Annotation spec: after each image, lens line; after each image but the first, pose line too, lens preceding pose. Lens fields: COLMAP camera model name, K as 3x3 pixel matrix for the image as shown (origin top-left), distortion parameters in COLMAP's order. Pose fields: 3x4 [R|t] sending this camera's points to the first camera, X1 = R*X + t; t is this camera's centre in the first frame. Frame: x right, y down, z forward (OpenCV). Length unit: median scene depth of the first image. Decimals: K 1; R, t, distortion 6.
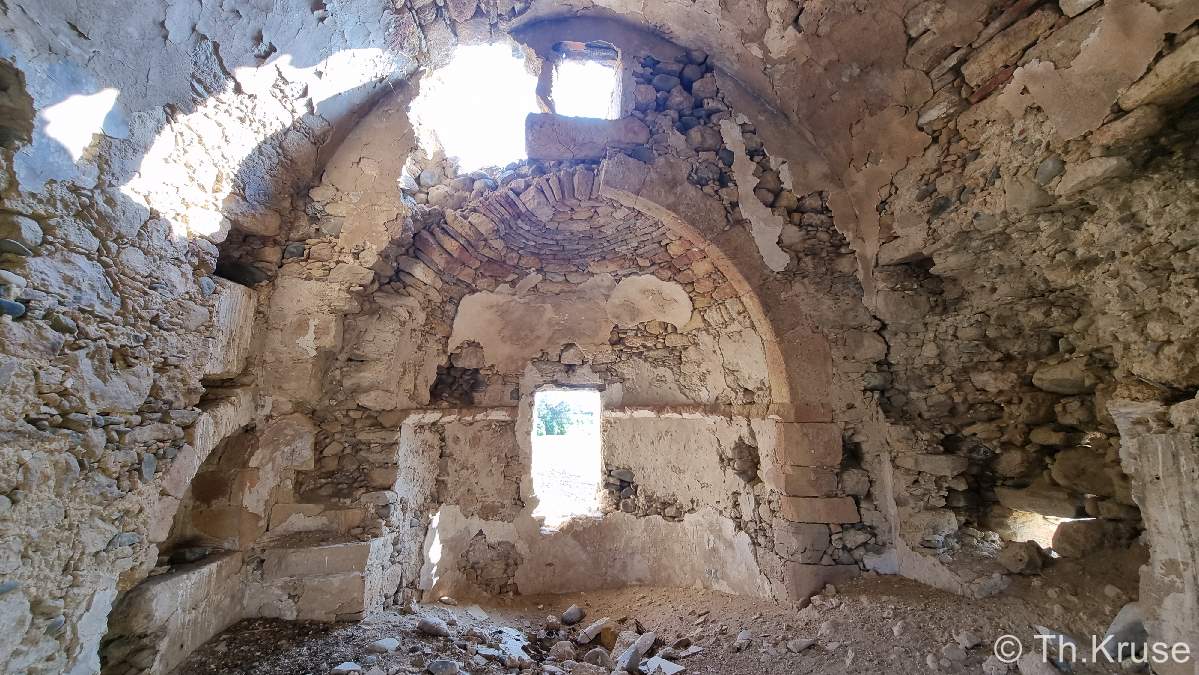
lens RADIAL K [[489.5, 0, 598.0], [0, 489.5, 339.2], [0, 0, 1]] dist [-0.000076, 0.000015]
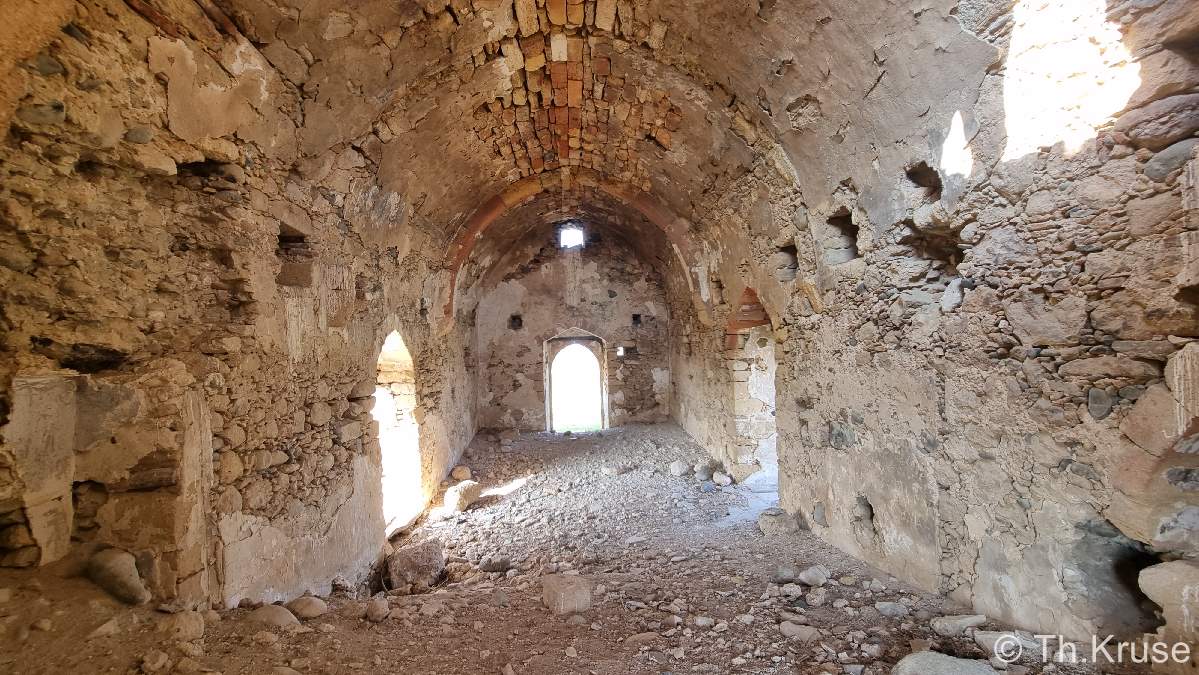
lens RADIAL K [[489.5, 0, 599.4], [0, 489.5, 339.6], [0, 0, 1]] dist [-0.000076, 0.000015]
pose [[-0.998720, 0.037593, 0.033828, -0.020334], [0.030834, 0.982838, -0.181876, 0.284591], [-0.040085, -0.180600, -0.982739, 1.977720]]
